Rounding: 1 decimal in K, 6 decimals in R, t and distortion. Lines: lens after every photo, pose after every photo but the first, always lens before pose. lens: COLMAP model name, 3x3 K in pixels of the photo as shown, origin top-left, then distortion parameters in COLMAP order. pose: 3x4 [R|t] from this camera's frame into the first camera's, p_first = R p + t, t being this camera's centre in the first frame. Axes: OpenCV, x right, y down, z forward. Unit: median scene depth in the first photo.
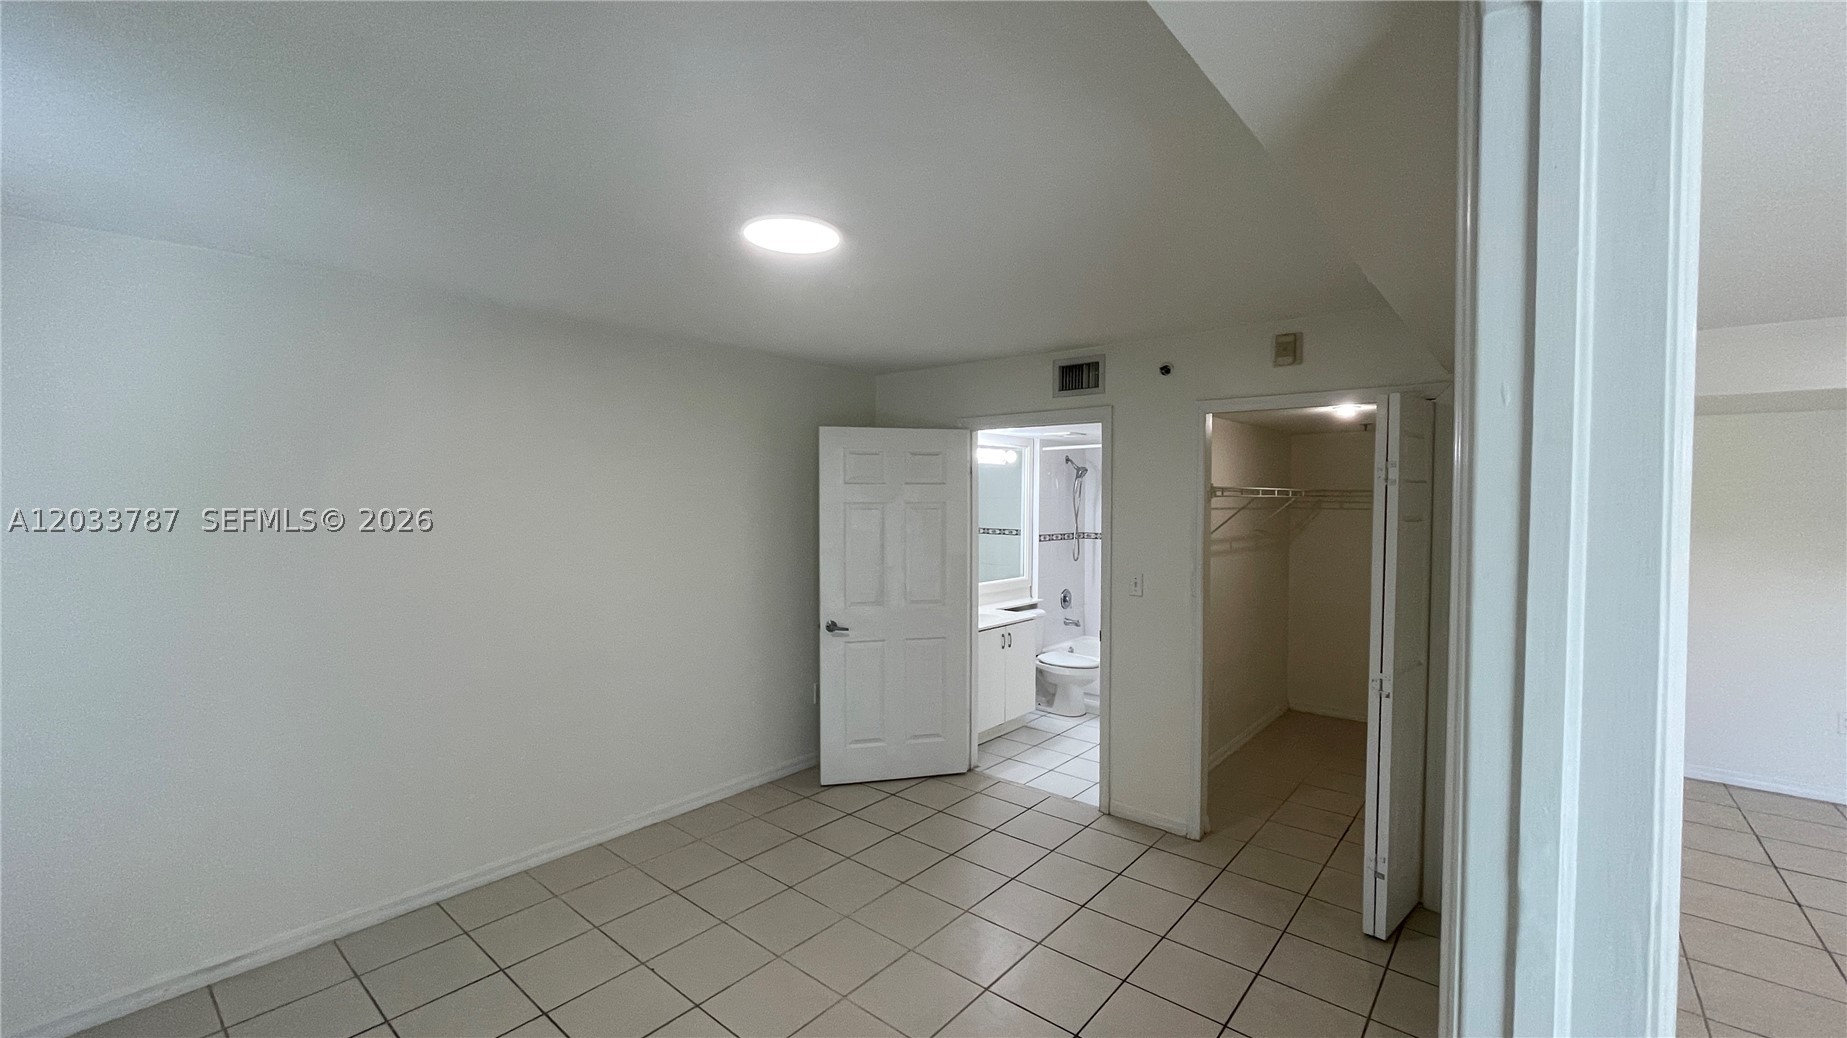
lens RADIAL K [[748.3, 0, 917.1], [0, 748.3, 515.4], [0, 0, 1]] dist [0.000096, 0.000085]
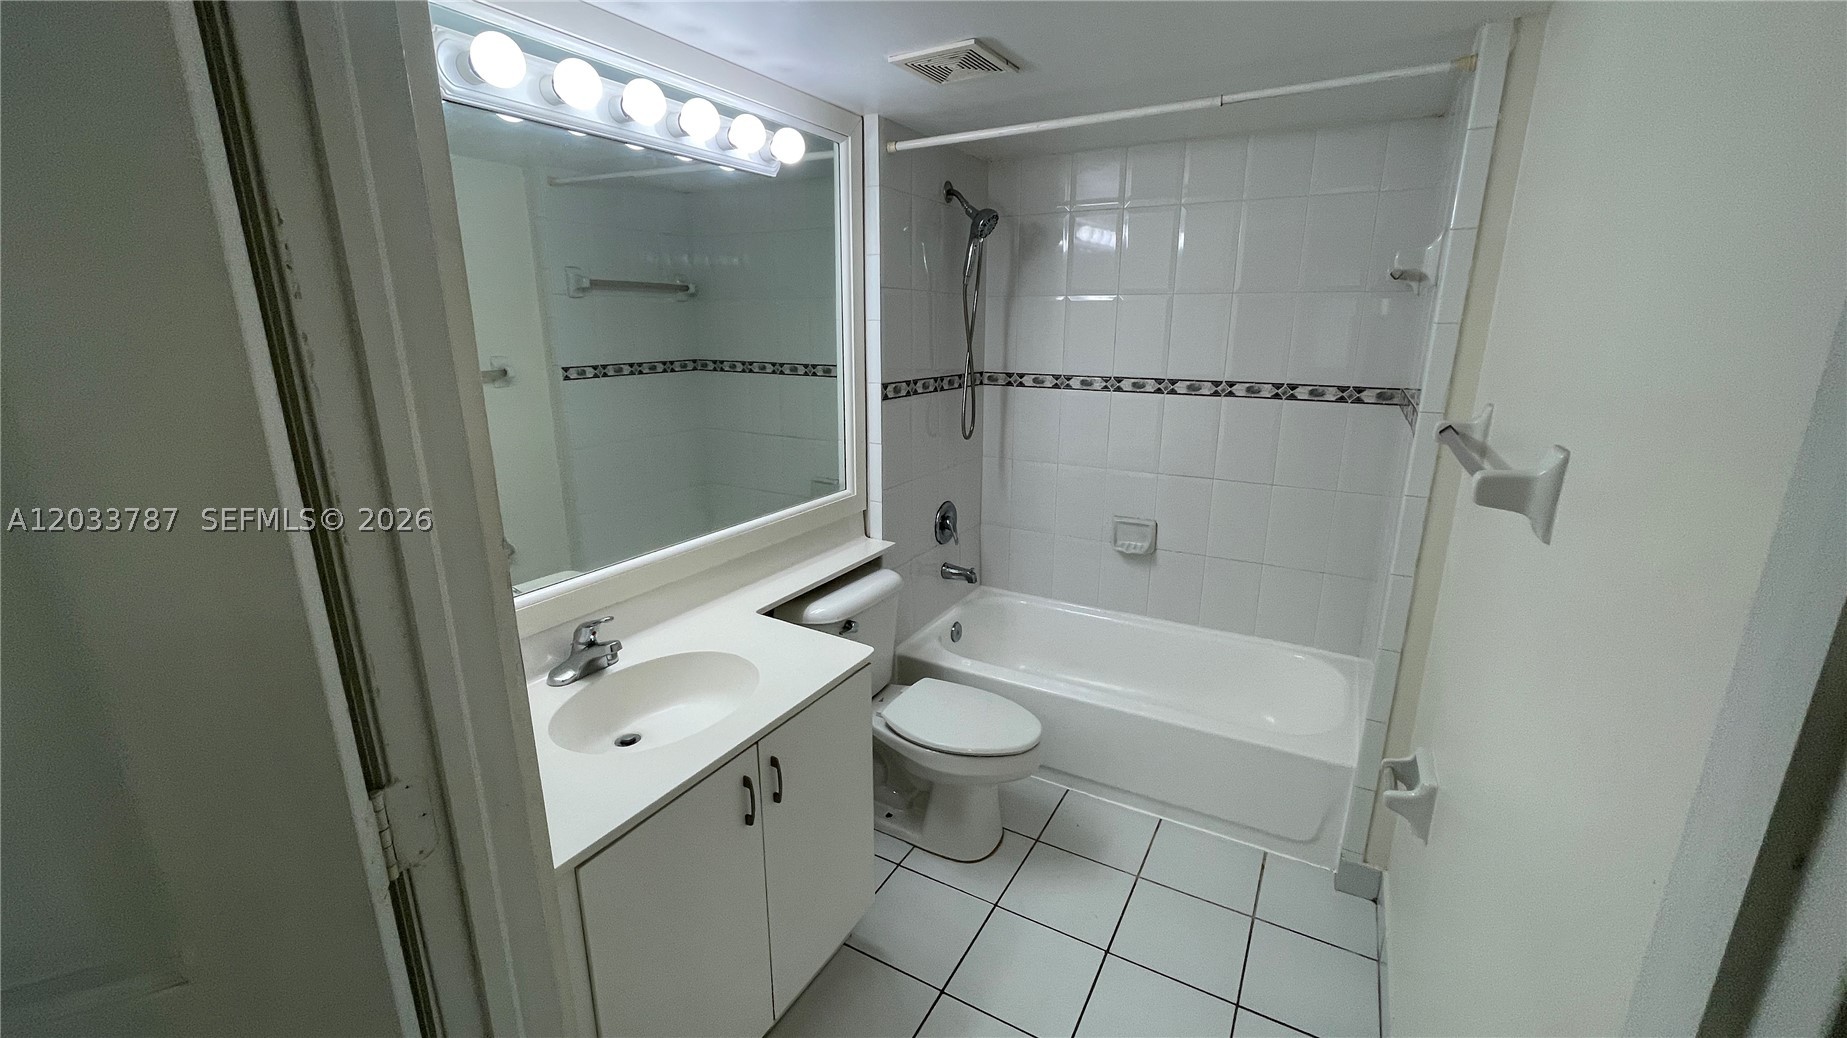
lens RADIAL K [[748.3, 0, 924.3], [0, 748.3, 514.6], [0, 0, 1]] dist [0.000096, 0.000085]
pose [[0.979740, -0.051356, 0.193577, 0.148739], [0.006408, 0.974106, 0.226000, 0.006932], [-0.200171, -0.220181, 0.954700, 0.856931]]
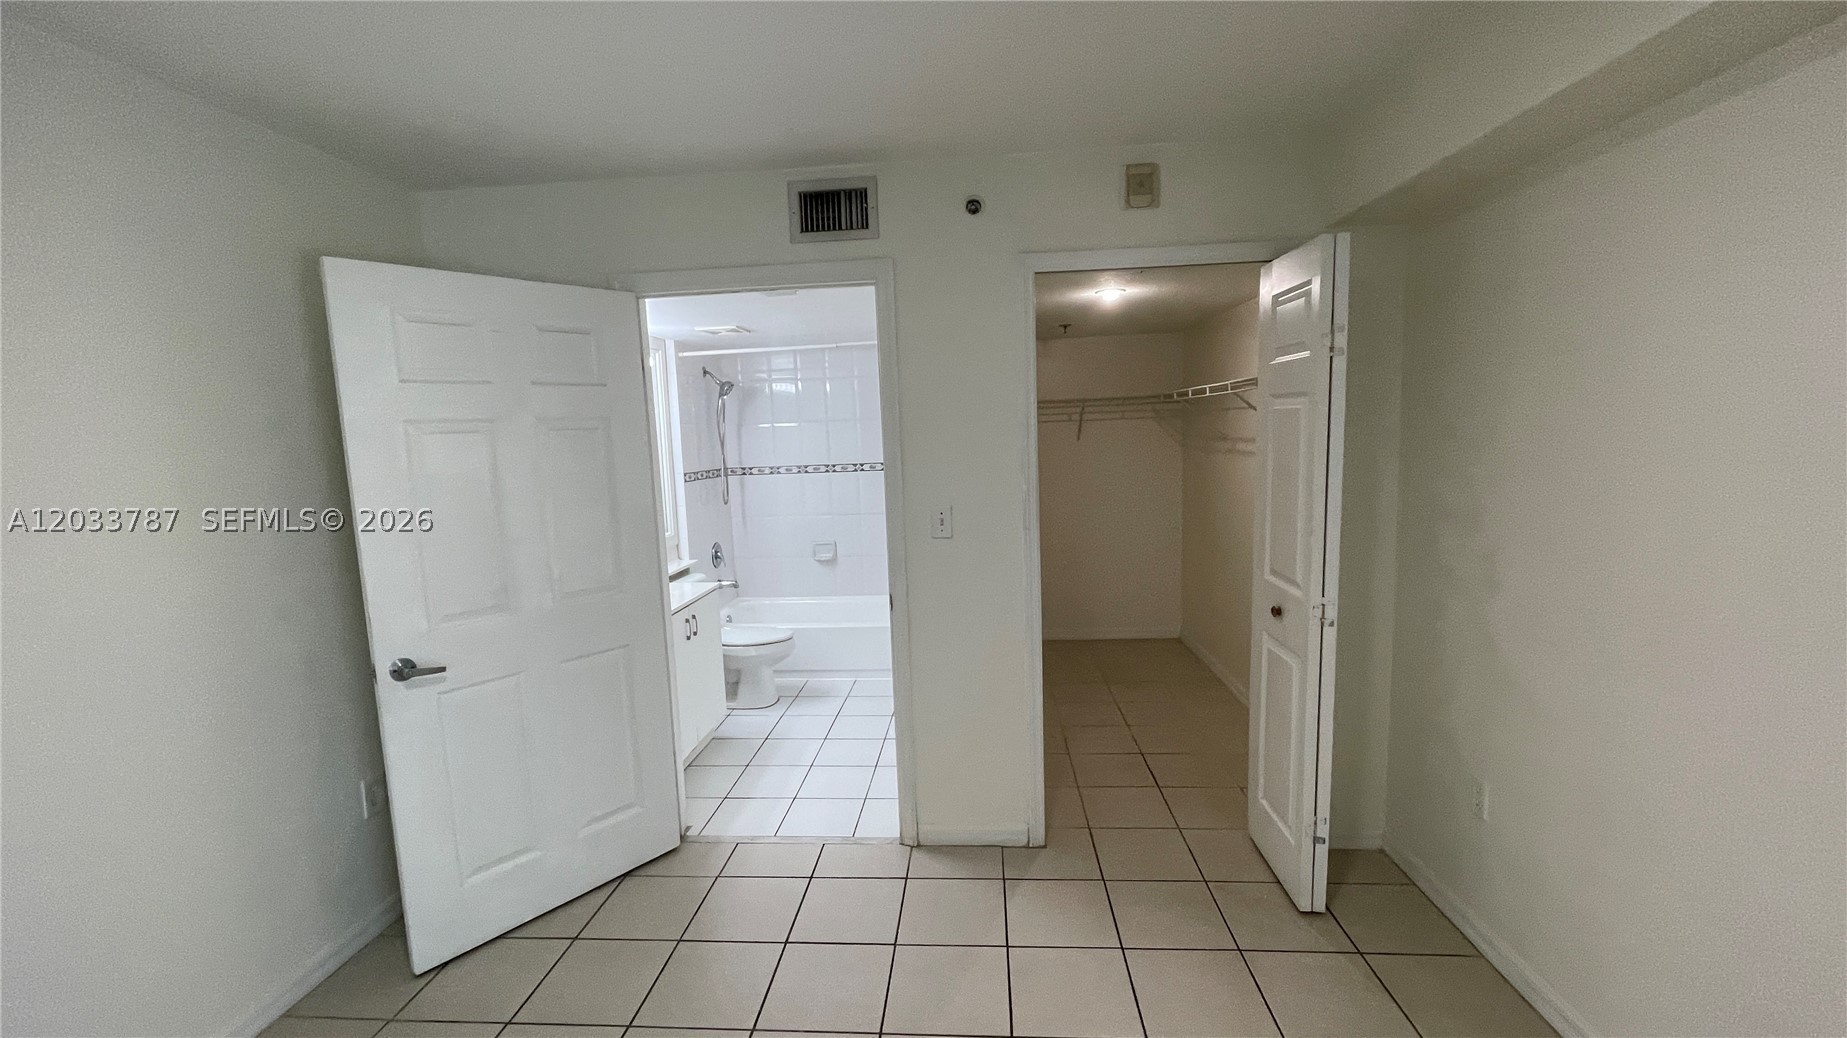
lens RADIAL K [[748.3, 0, 919.5], [0, 748.3, 516.8], [0, 0, 1]] dist [0.000096, 0.000085]
pose [[0.809669, -0.099064, 0.578465, -0.110455], [0.054899, 0.994114, 0.093404, 0.018230], [-0.584313, -0.043869, 0.810342, 0.383281]]
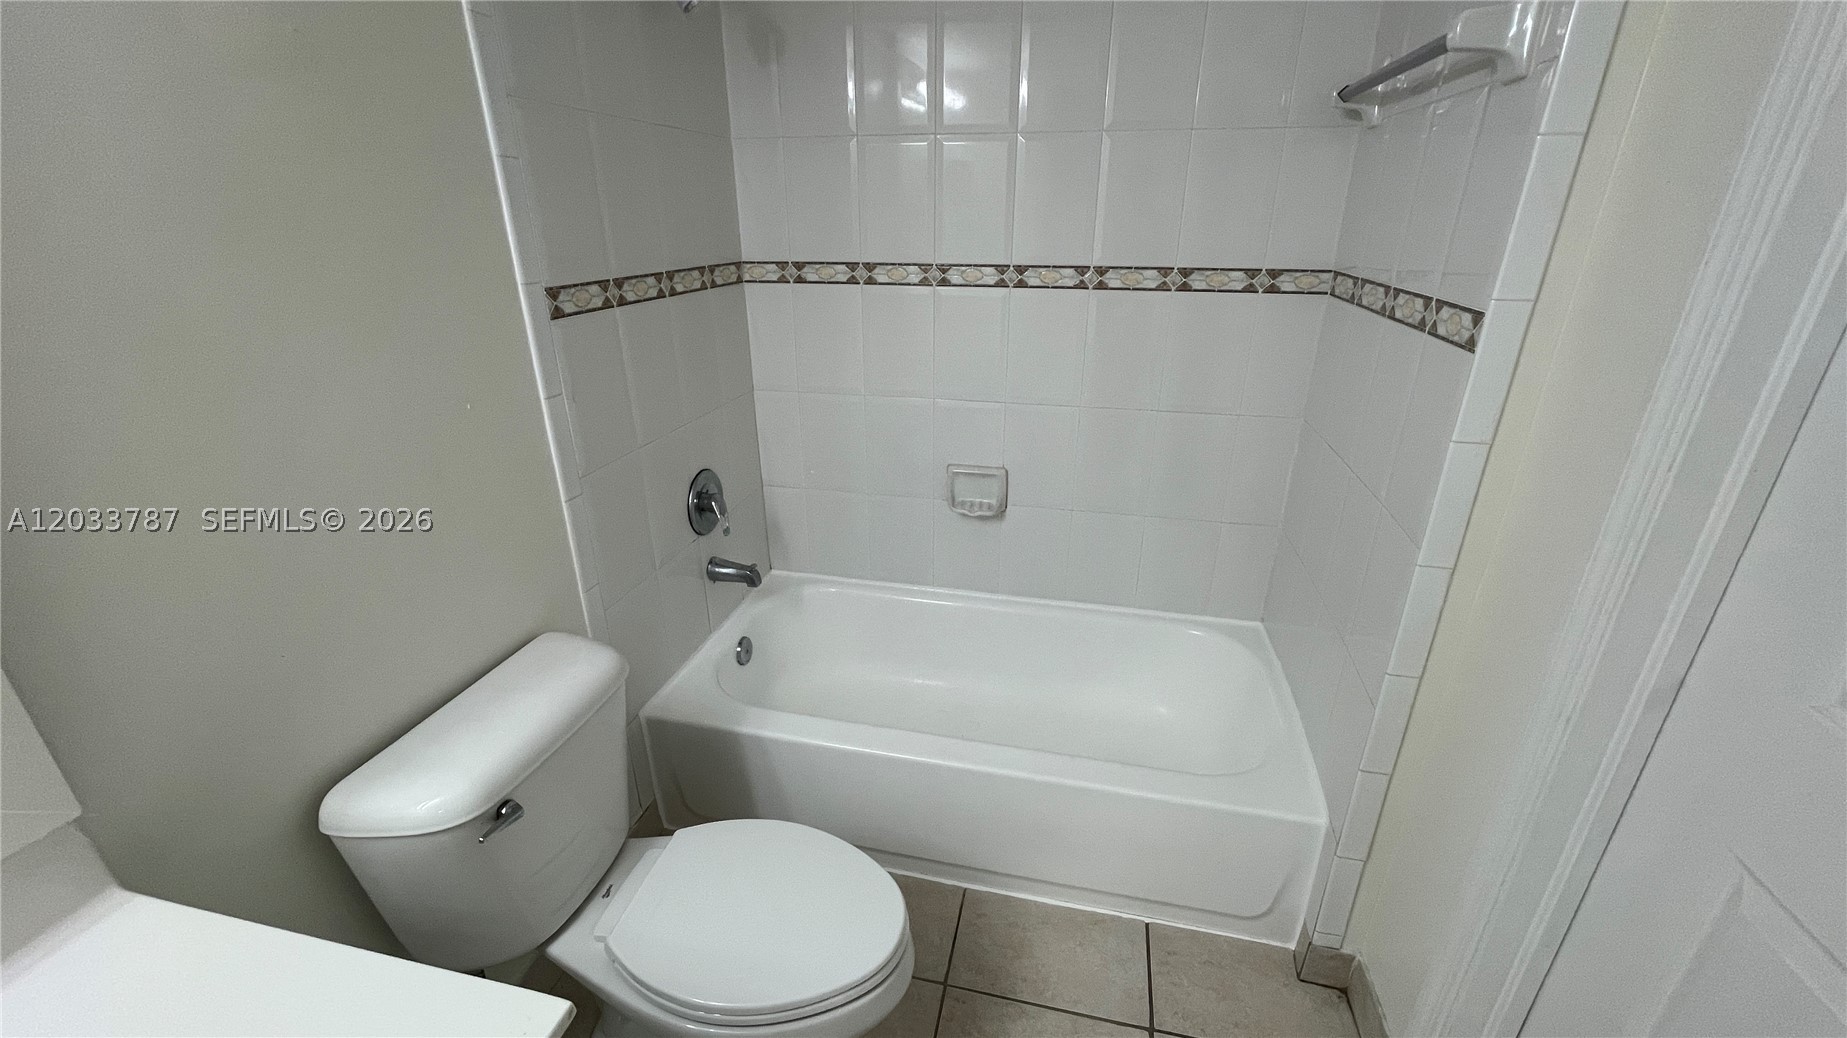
lens RADIAL K [[748.3, 0, 915.6], [0, 748.3, 501.9], [0, 0, 1]] dist [0.000096, 0.000085]
pose [[0.882574, -0.176696, 0.435708, 0.215243], [0.014490, 0.936478, 0.350426, 0.015137], [-0.469950, -0.302964, 0.829072, 1.073988]]
